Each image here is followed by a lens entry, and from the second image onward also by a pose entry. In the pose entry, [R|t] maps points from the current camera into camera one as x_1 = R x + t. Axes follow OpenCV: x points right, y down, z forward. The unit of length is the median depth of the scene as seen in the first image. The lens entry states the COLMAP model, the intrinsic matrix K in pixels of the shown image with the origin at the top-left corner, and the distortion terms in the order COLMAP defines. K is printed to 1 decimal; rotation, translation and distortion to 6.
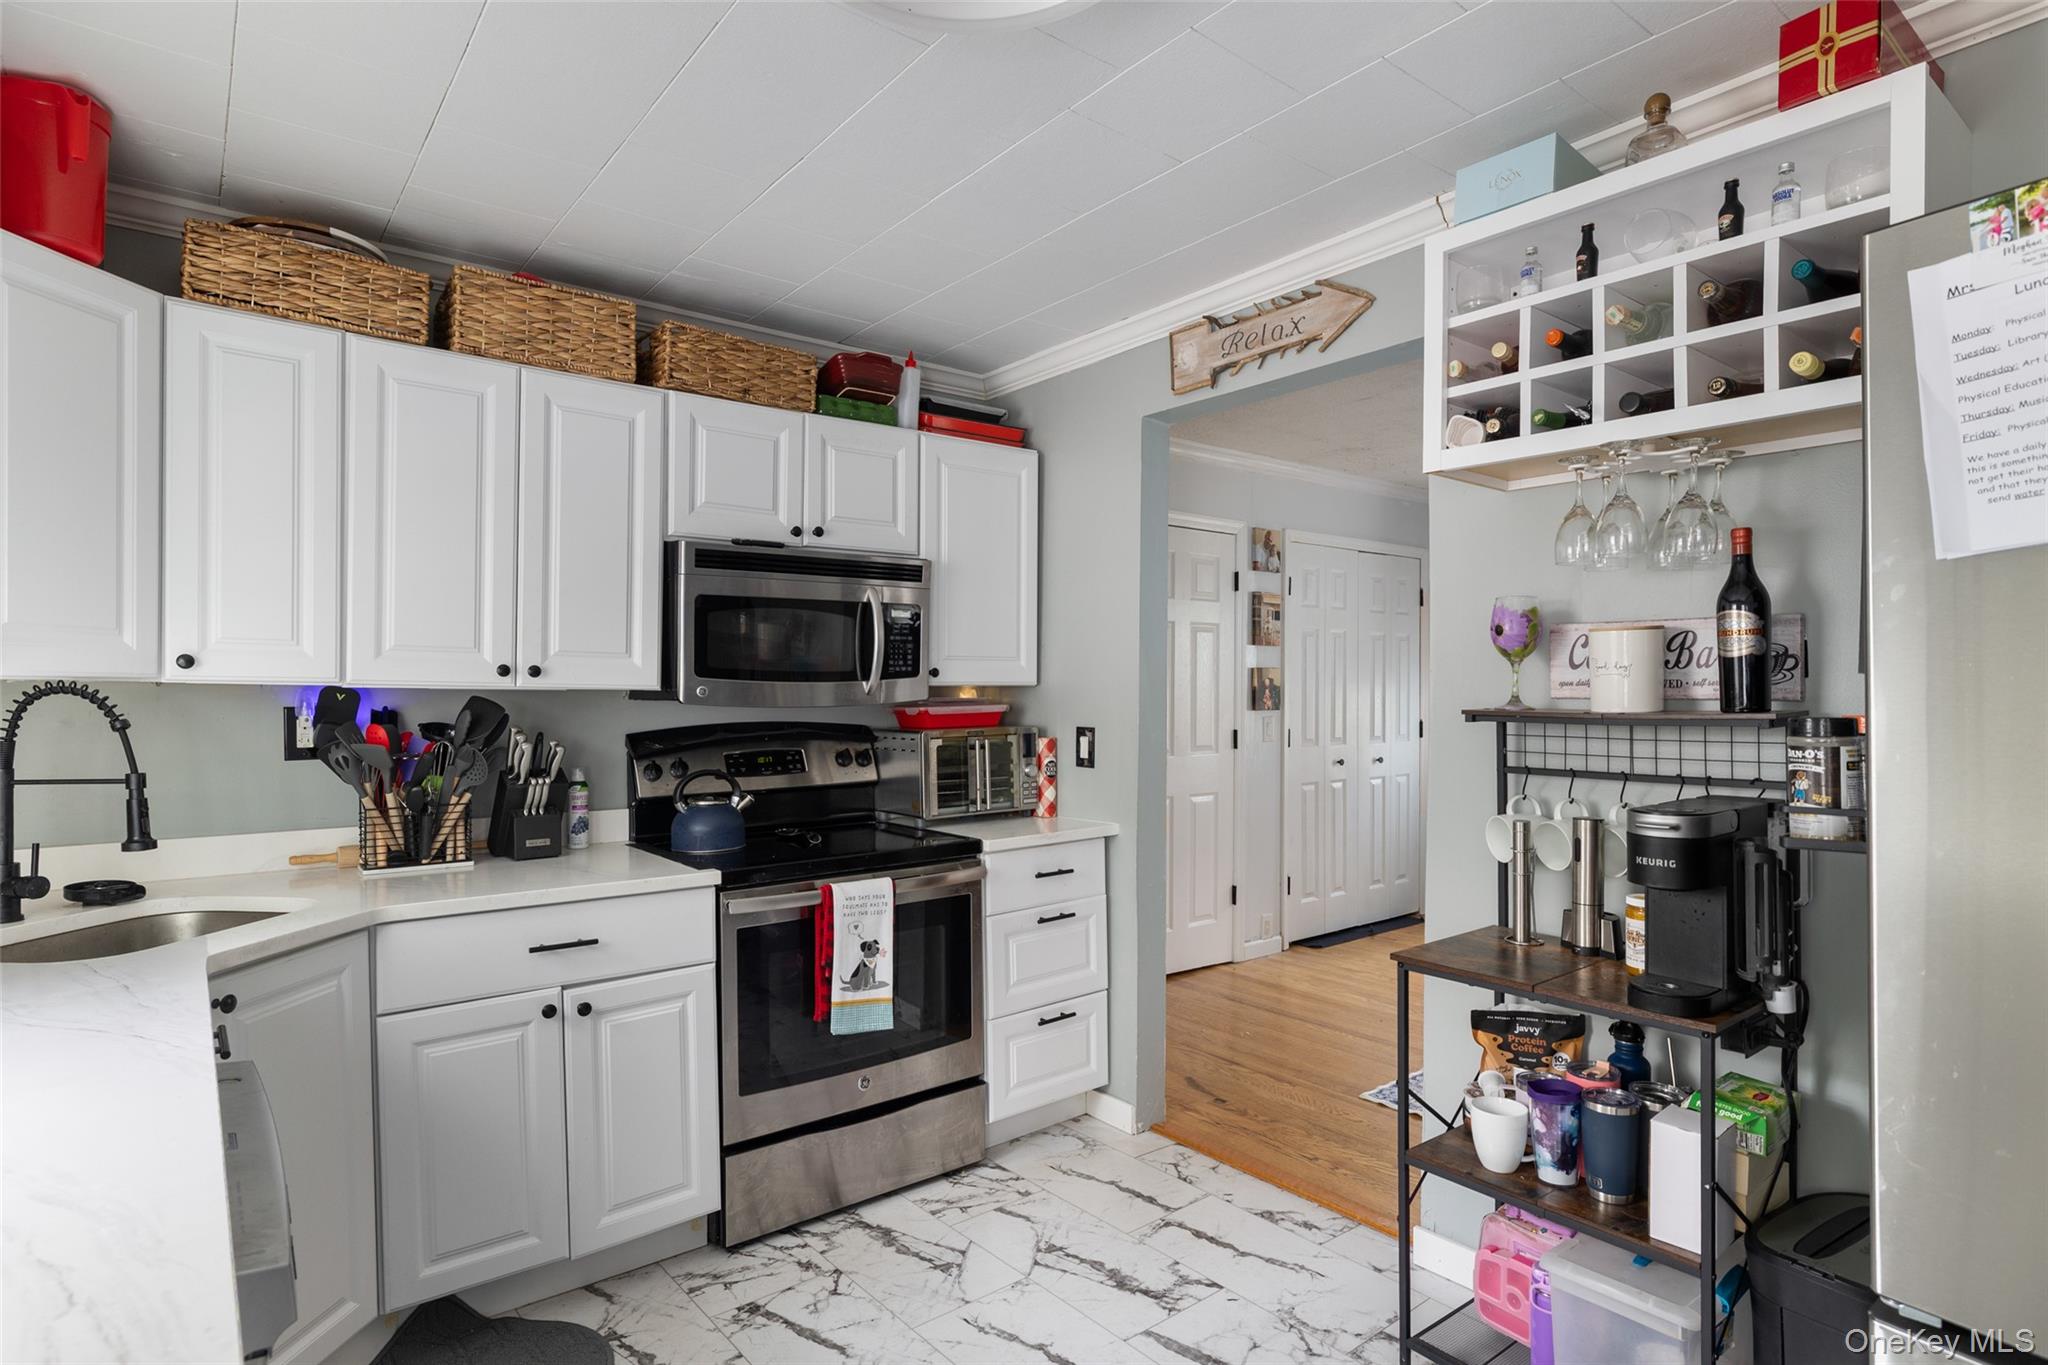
lens RADIAL K [[1057.4, 0, 1025.4], [0, 1057.4, 690.3], [0, 0, 1]] dist [-0.003083, 0.001615]
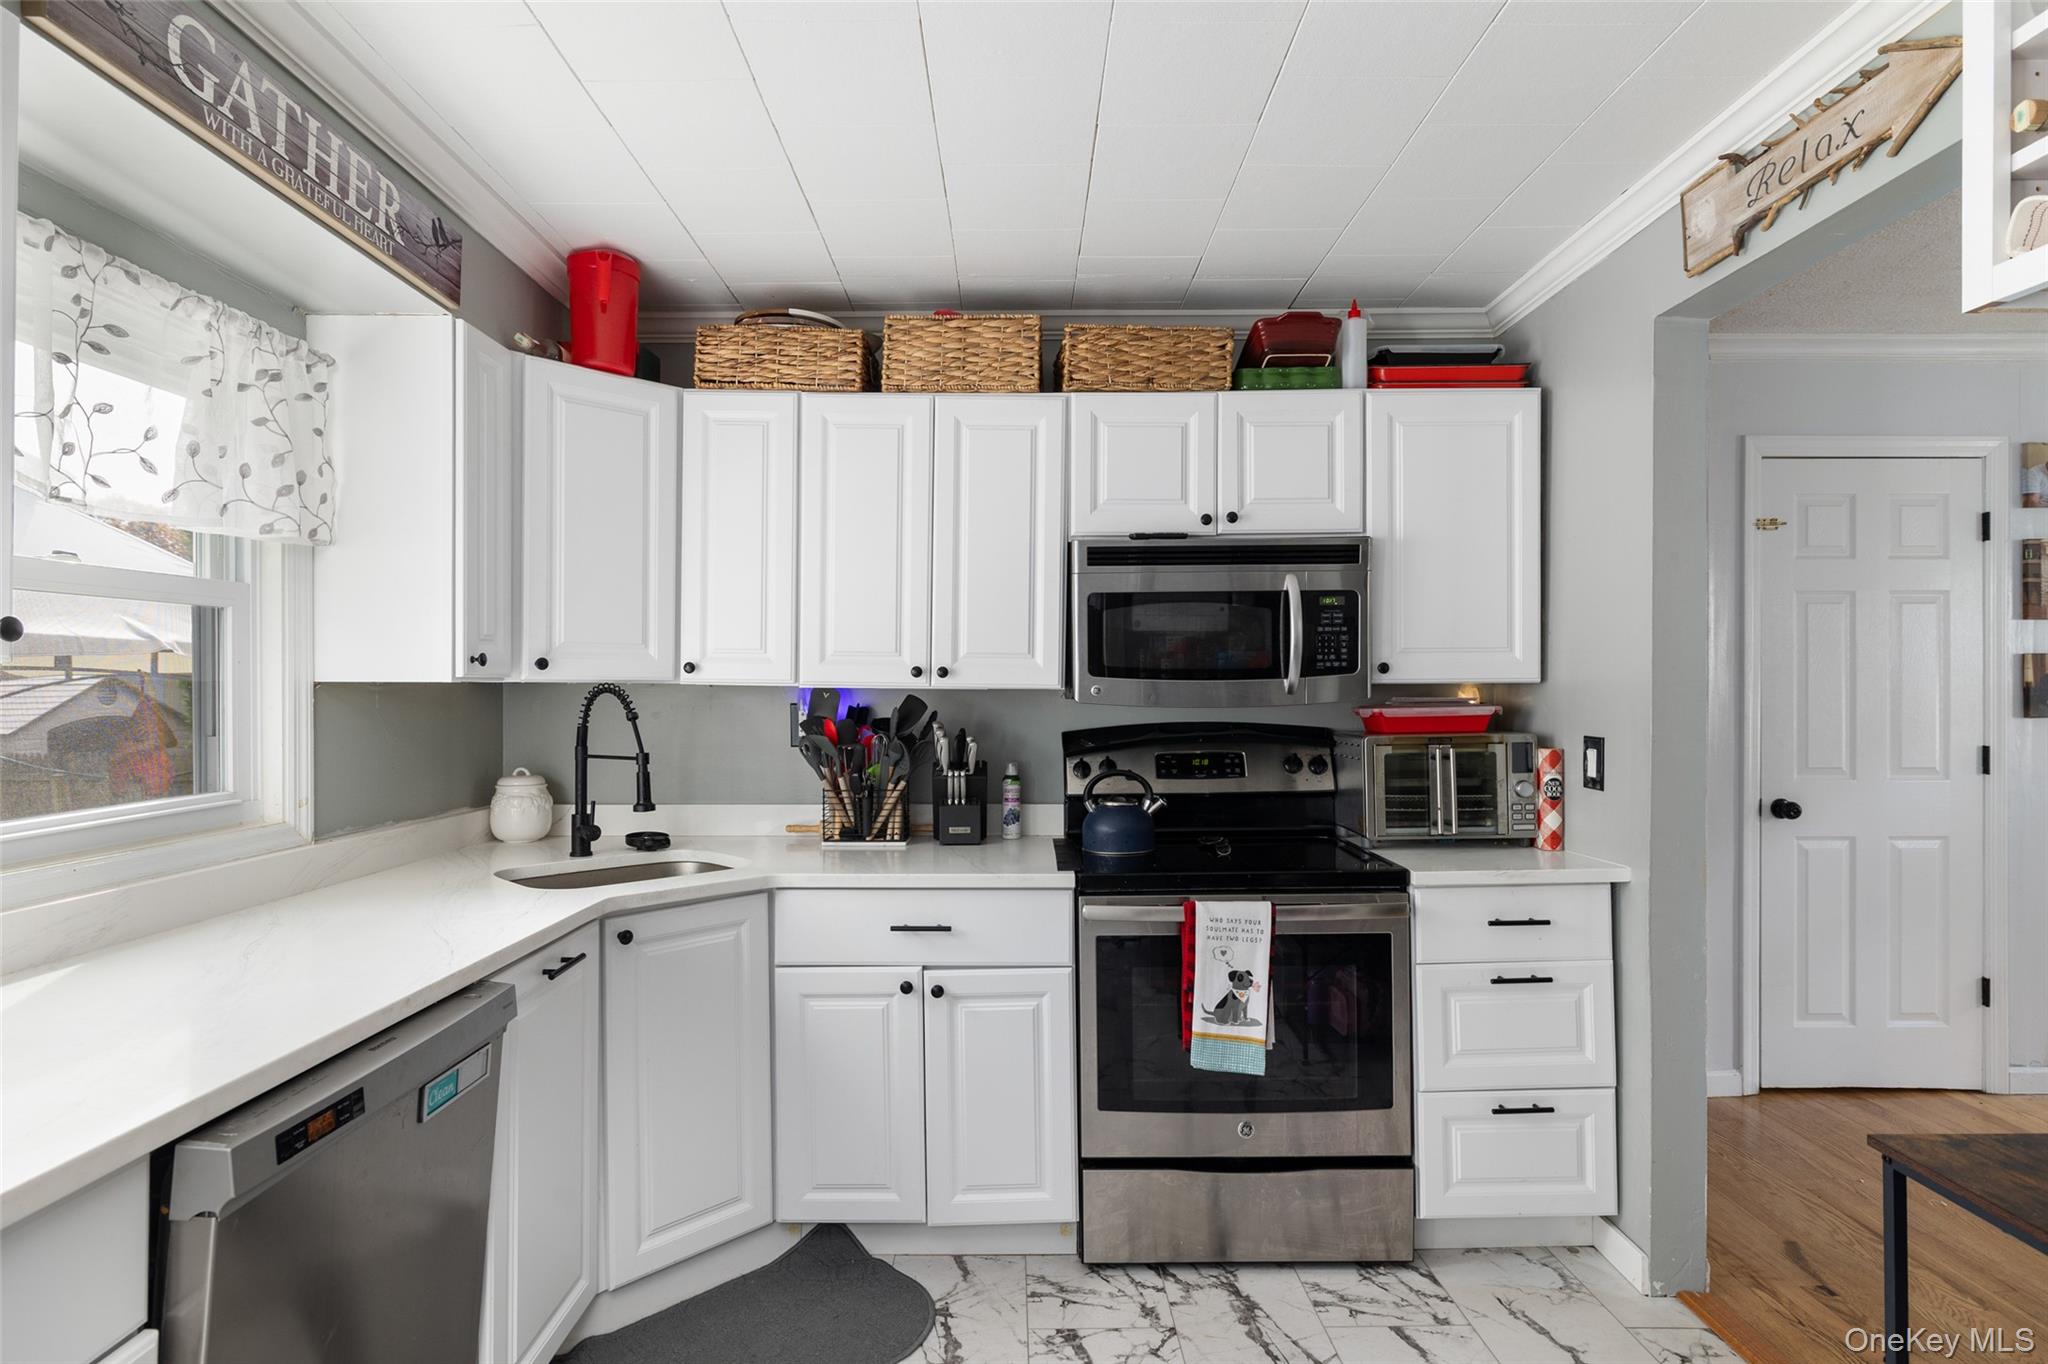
lens RADIAL K [[1057.4, 0, 1005.8], [0, 1057.4, 674.6], [0, 0, 1]] dist [-0.003083, 0.001615]
pose [[0.788618, -0.009389, -0.614812, 0.246792], [0.001490, 0.999910, -0.013359, -0.000751], [0.614882, 0.009619, 0.788561, 0.174187]]
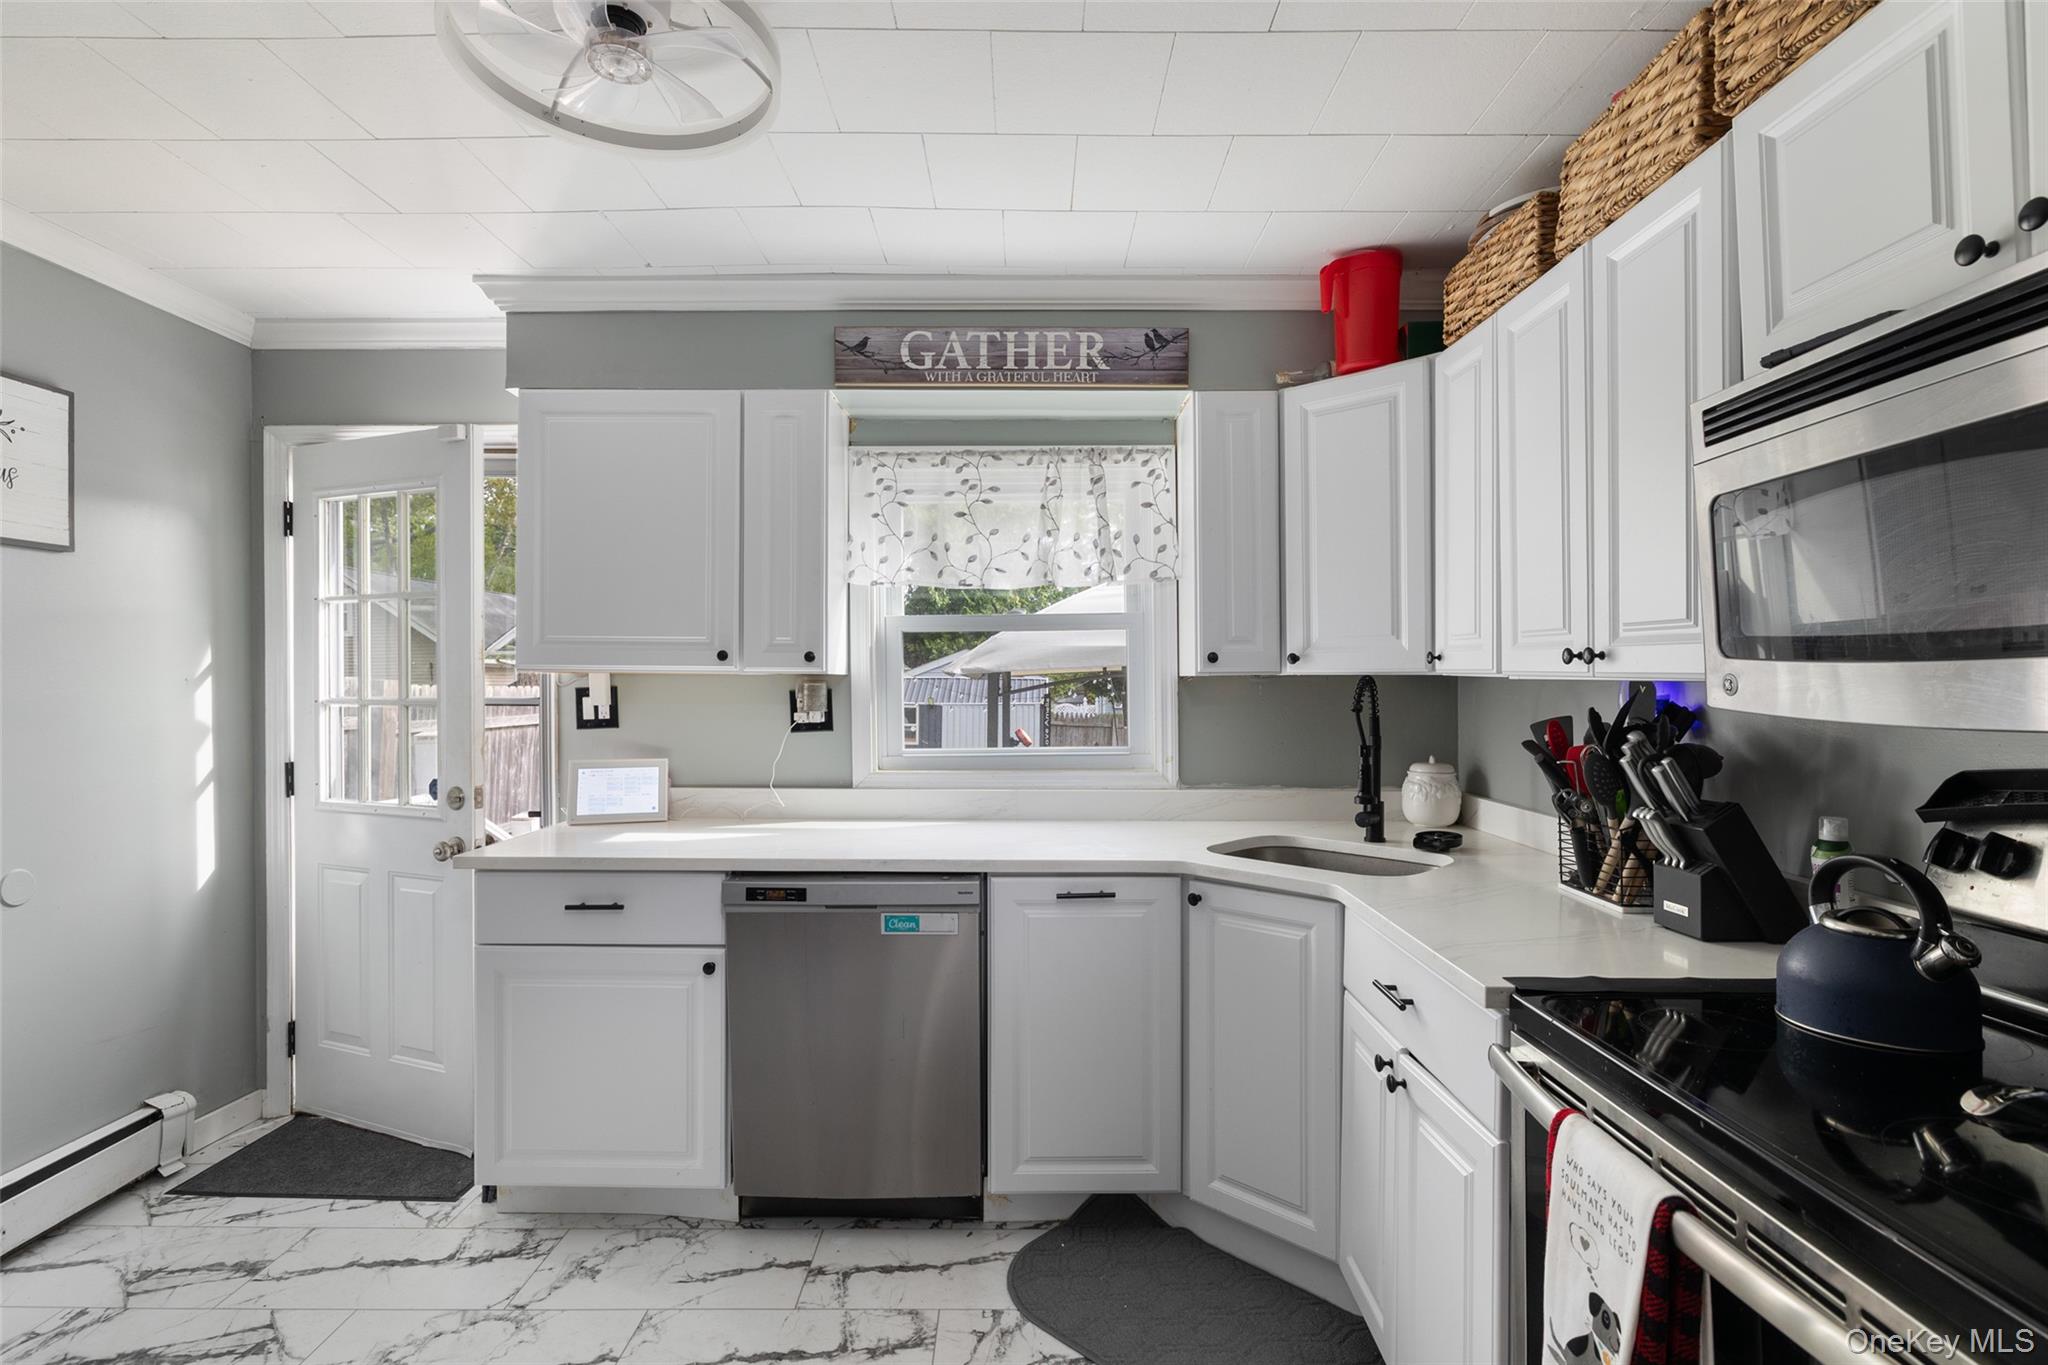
lens RADIAL K [[979.9, 0, 1040.5], [0, 979.9, 675.5], [0, 0, 1]] dist [-0.002555, -0.000875]
pose [[-0.607103, -0.002776, -0.794618, 0.279121], [0.002443, 0.999983, -0.005361, -0.001537], [0.794619, -0.005196, -0.607086, 1.067007]]
